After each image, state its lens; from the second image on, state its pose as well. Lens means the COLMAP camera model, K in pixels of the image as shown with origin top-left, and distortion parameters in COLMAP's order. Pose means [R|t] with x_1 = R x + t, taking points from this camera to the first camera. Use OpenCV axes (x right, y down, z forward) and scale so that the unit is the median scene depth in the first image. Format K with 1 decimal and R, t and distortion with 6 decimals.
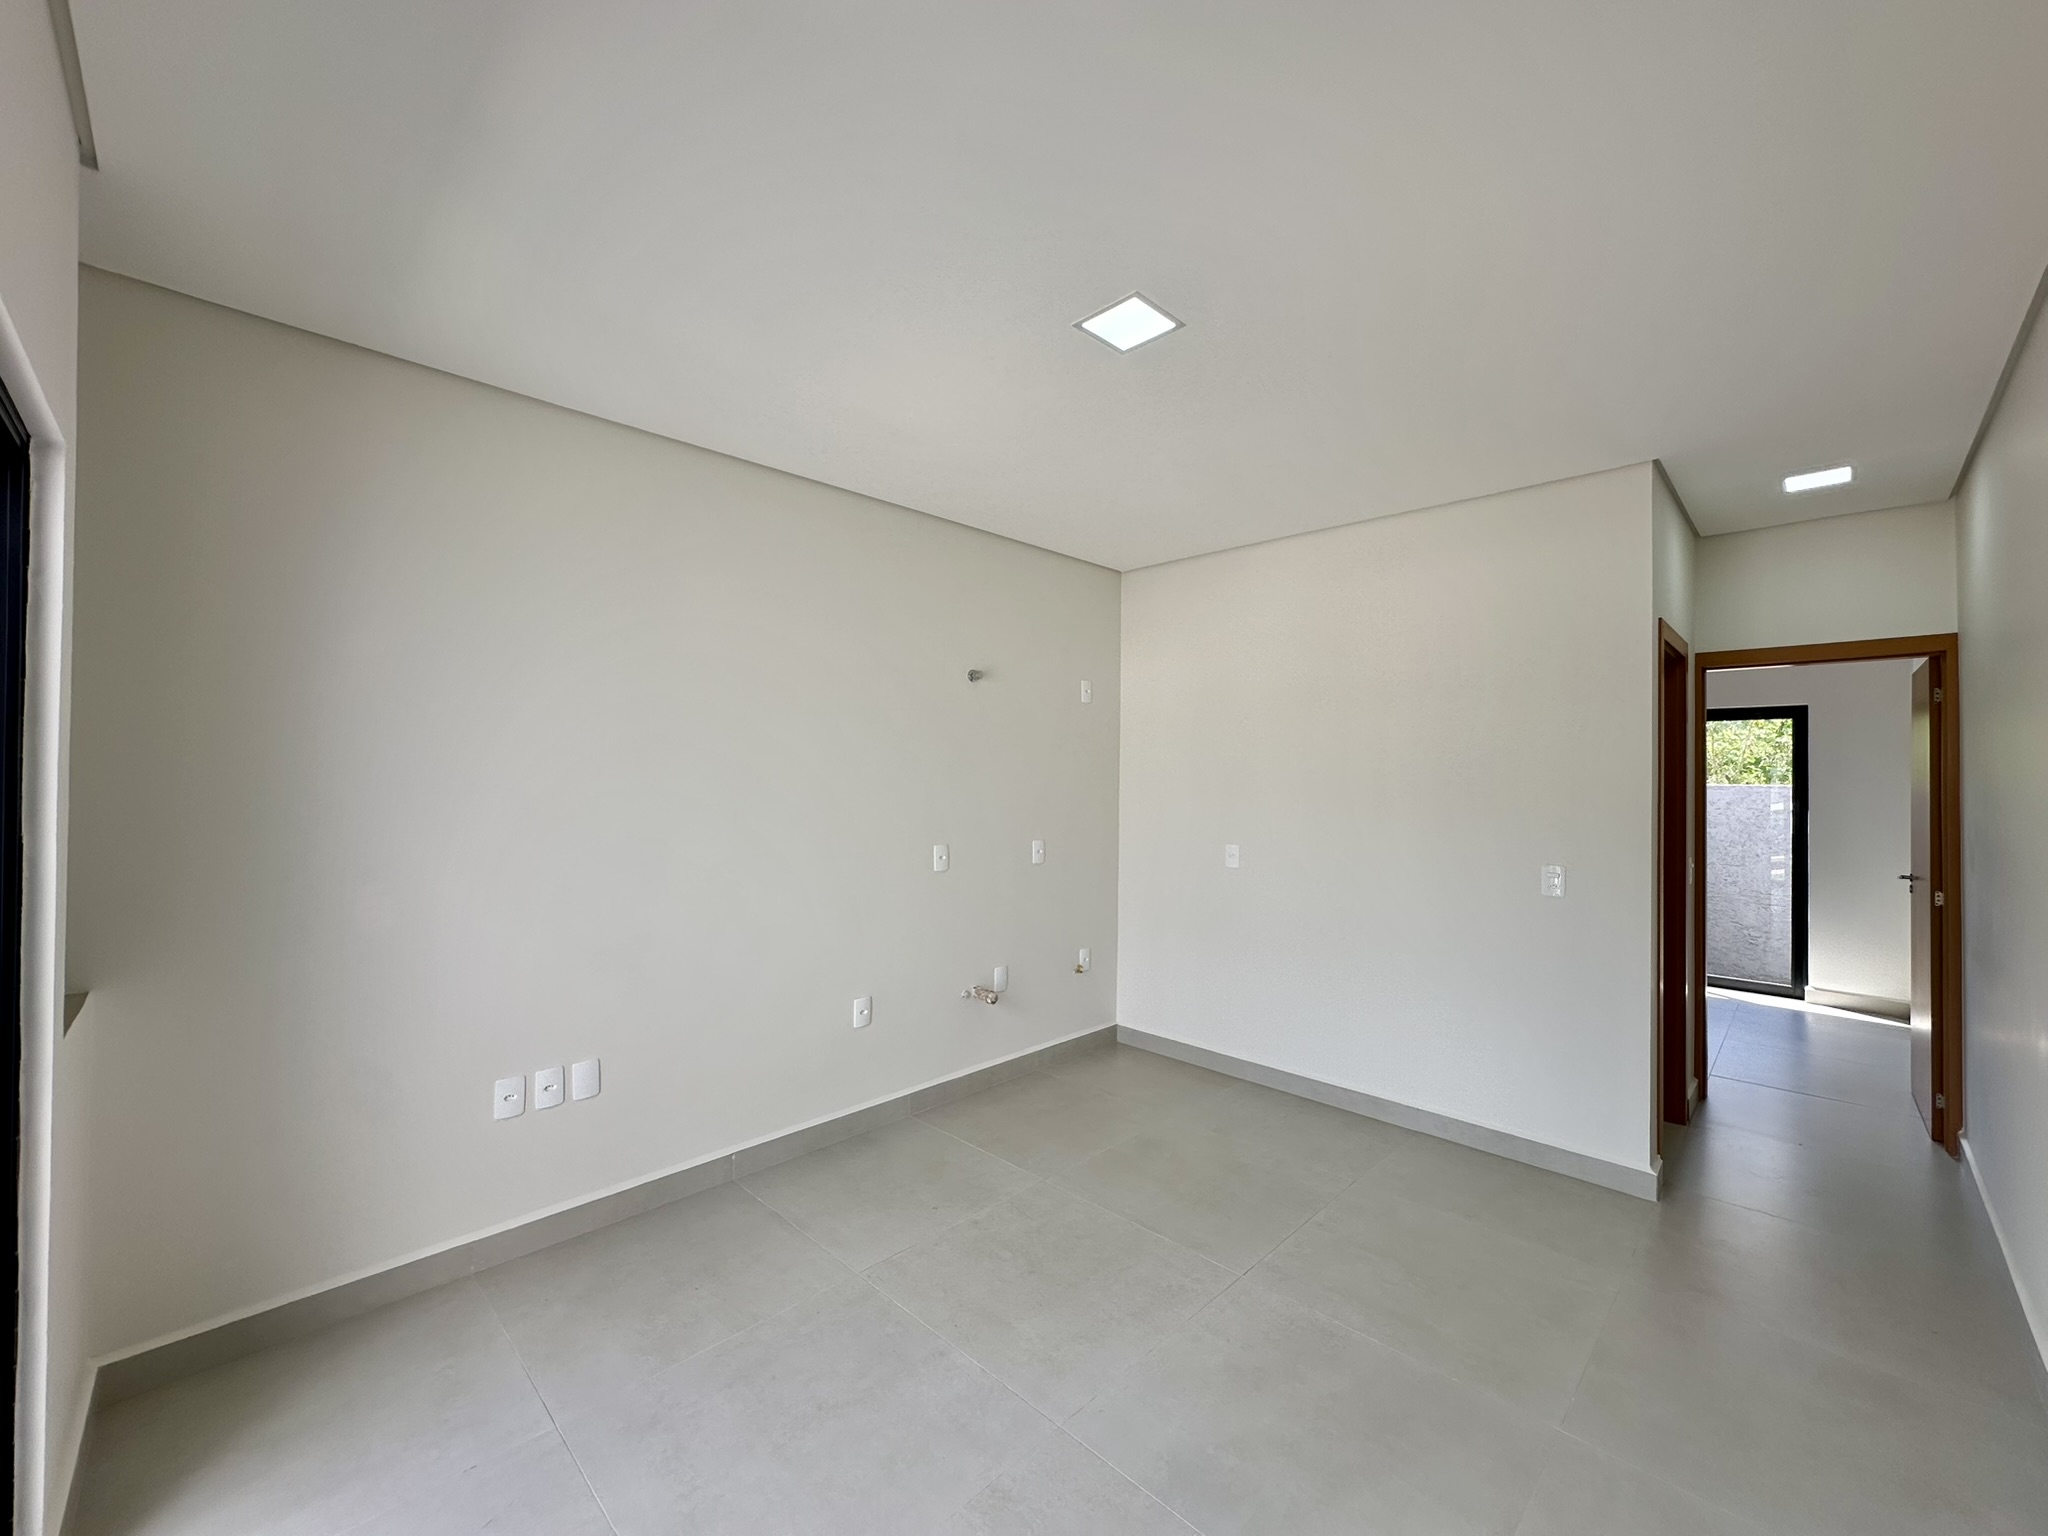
lens RADIAL K [[813.7, 0, 1068.6], [0, 813.7, 794.6], [0, 0, 1]] dist [0.017820, 0.000050]
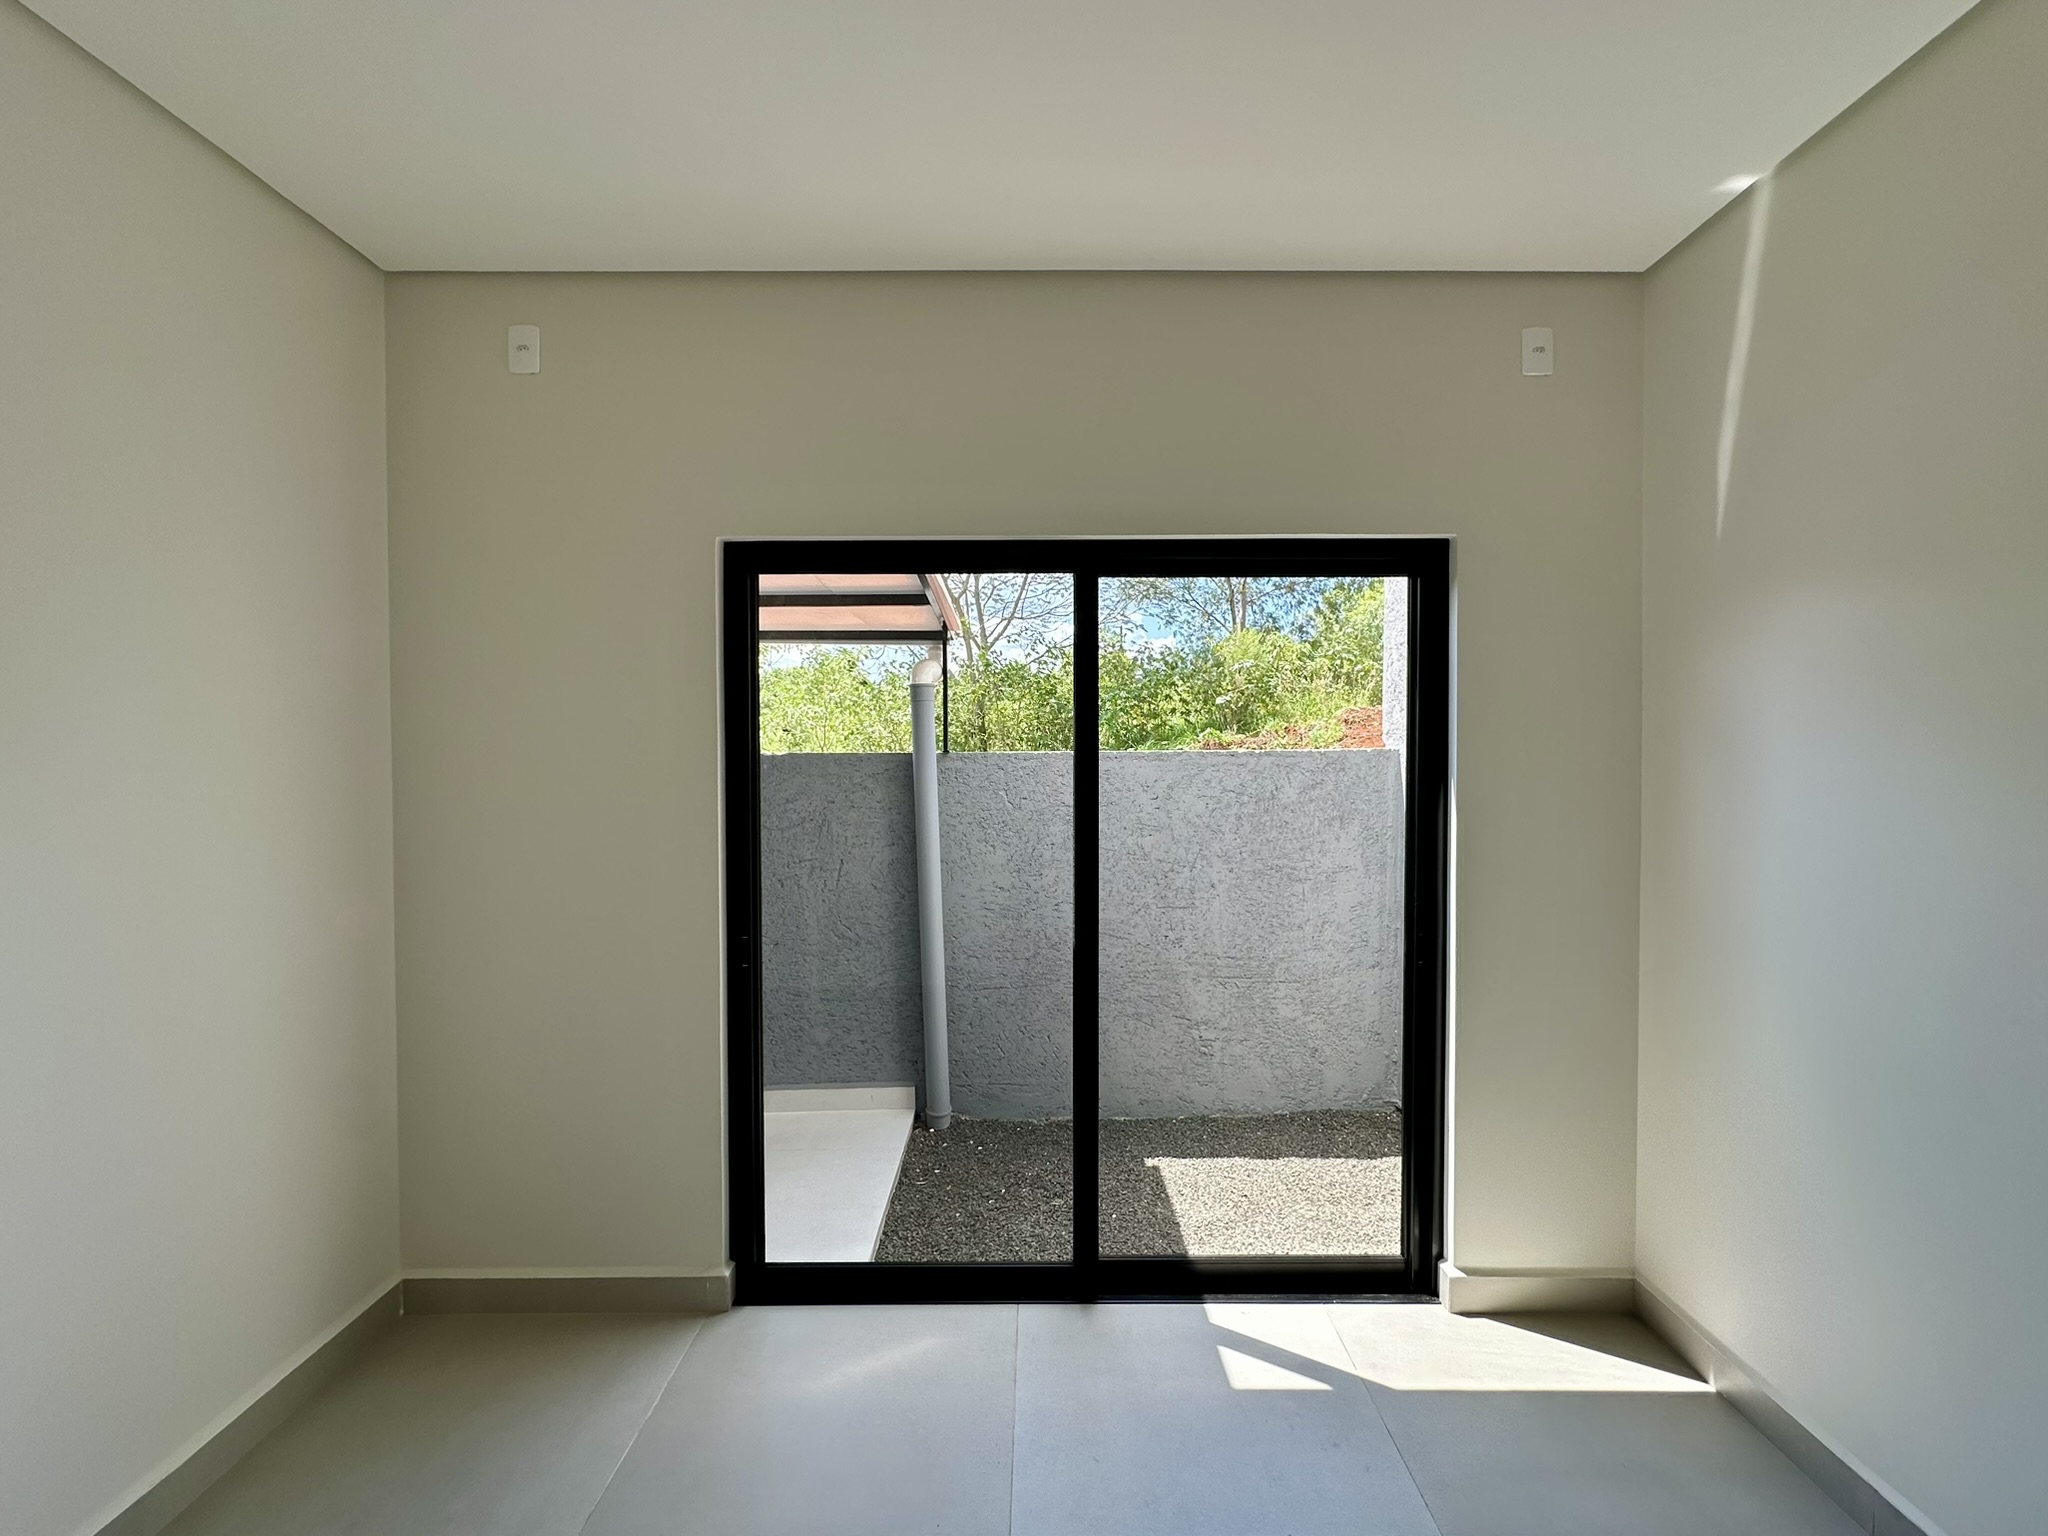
lens RADIAL K [[830.4, 0, 1035.3], [0, 830.4, 769.8], [0, 0, 1]] dist [-0.001622, -0.000092]
pose [[0.730412, -0.017083, 0.682793, 0.143358], [0.001470, 0.999724, 0.023439, -0.004559], [-0.683005, -0.016116, 0.730236, 0.251715]]
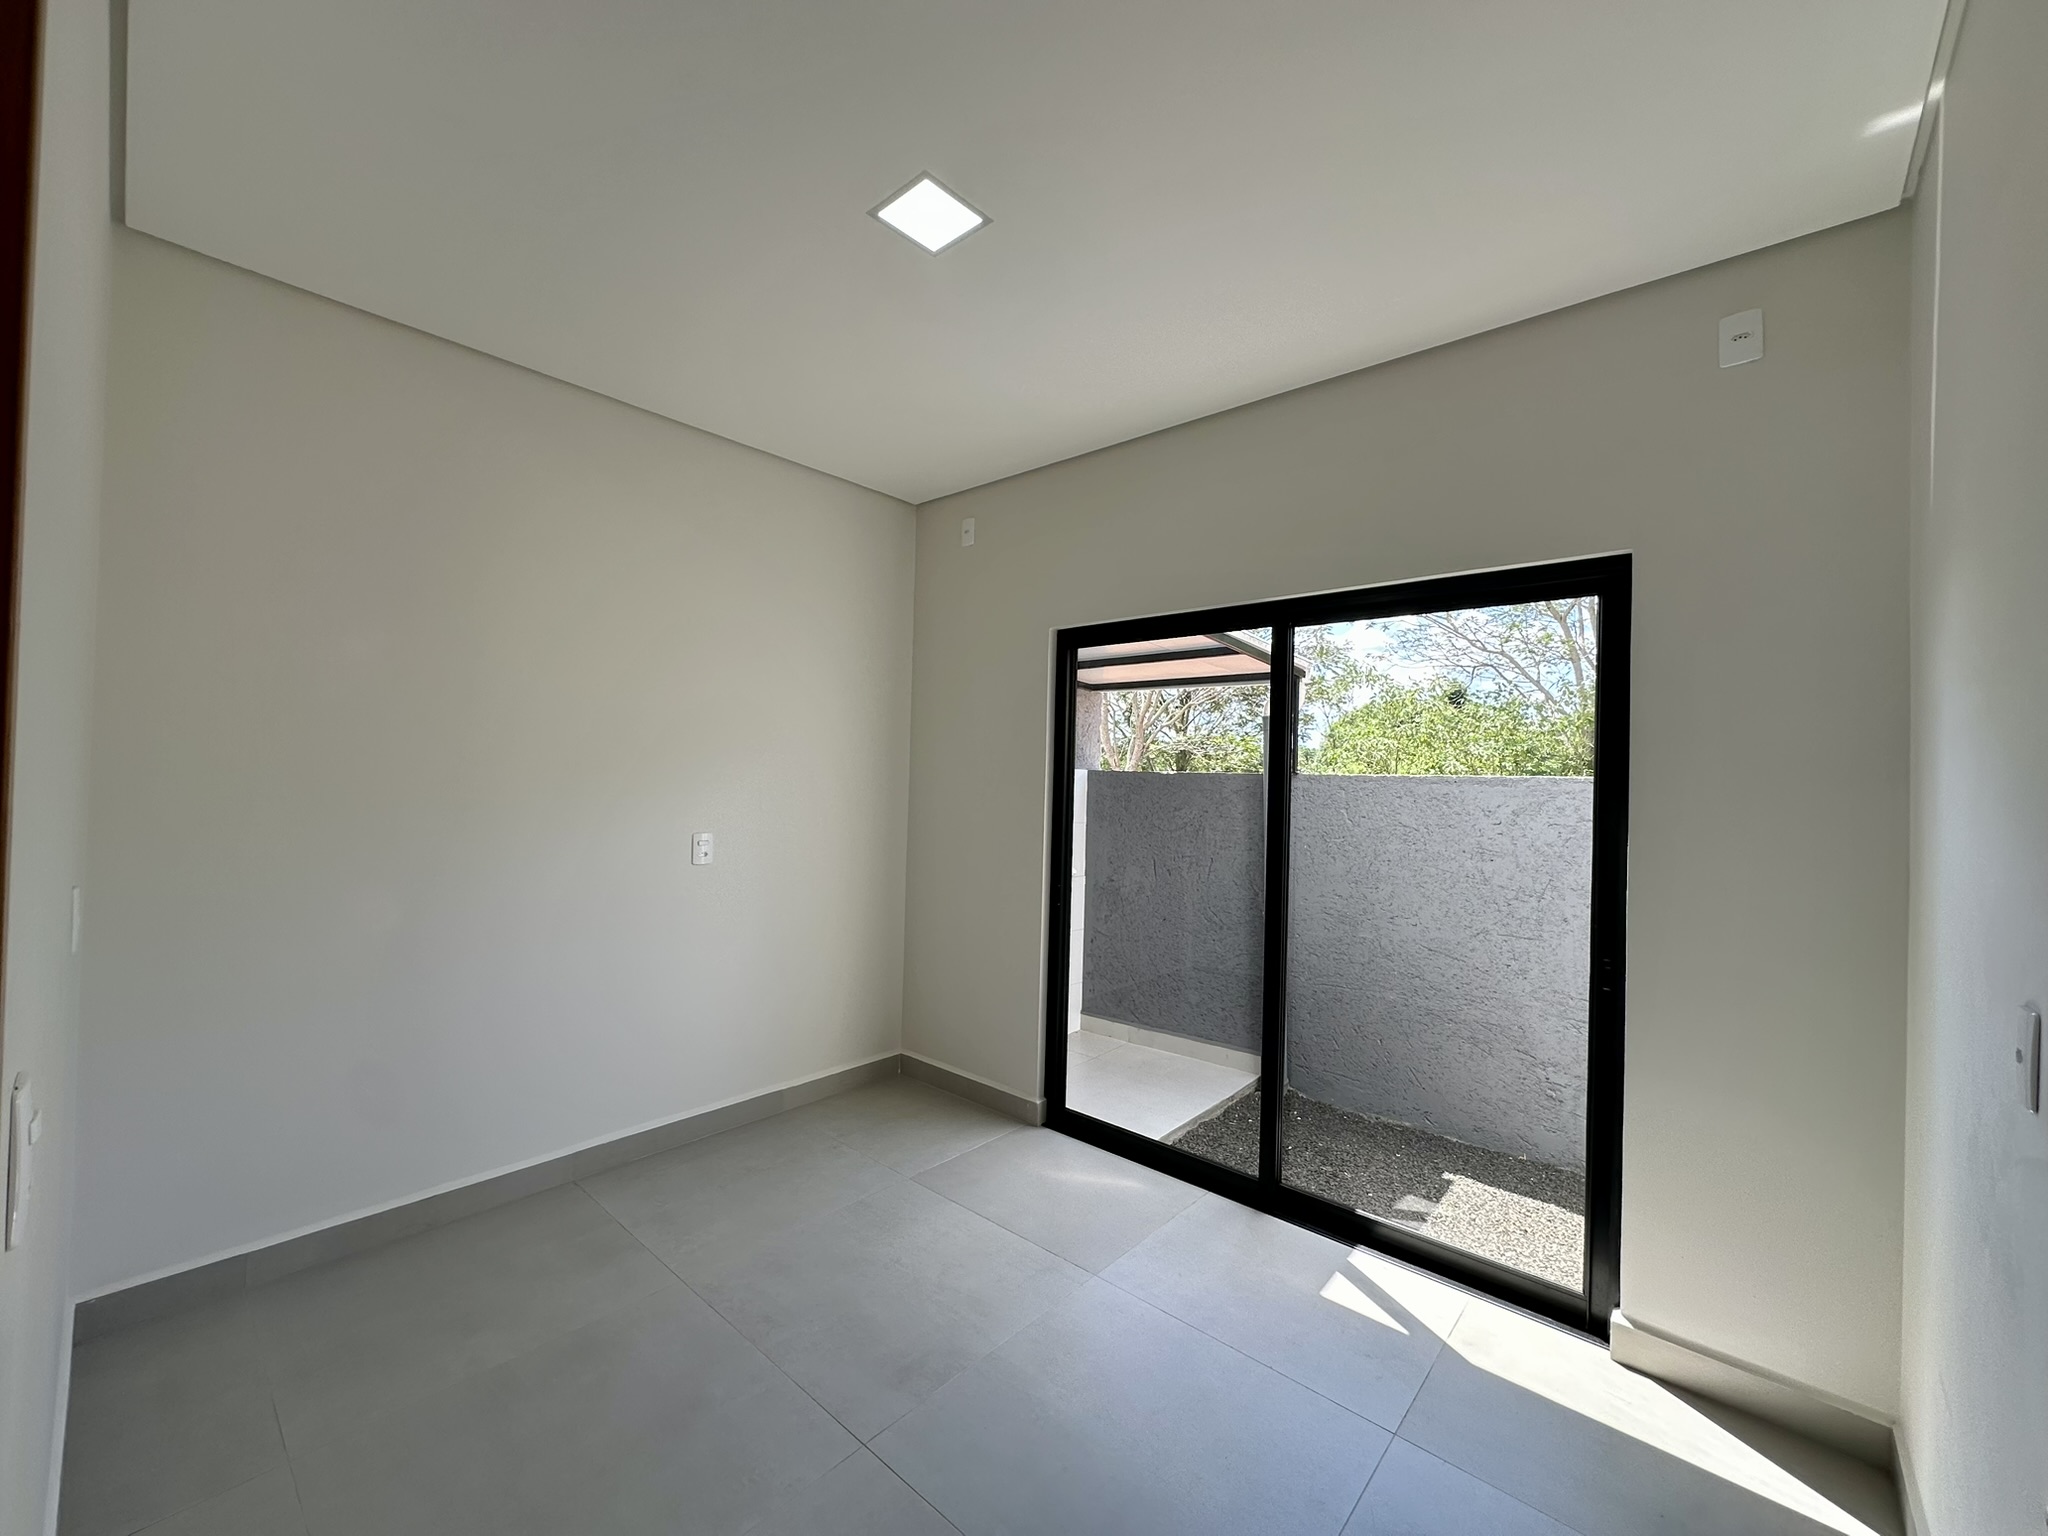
lens RADIAL K [[808.9, 0, 1024.0], [0, 808.9, 768.0], [0, 0, 1]] dist [-0.001442, 0.000027]
pose [[0.999271, 0.025611, 0.028302, 0.179974], [-0.025300, 0.999616, -0.011288, -0.001406], [-0.028581, 0.010563, 0.999536, 0.190138]]
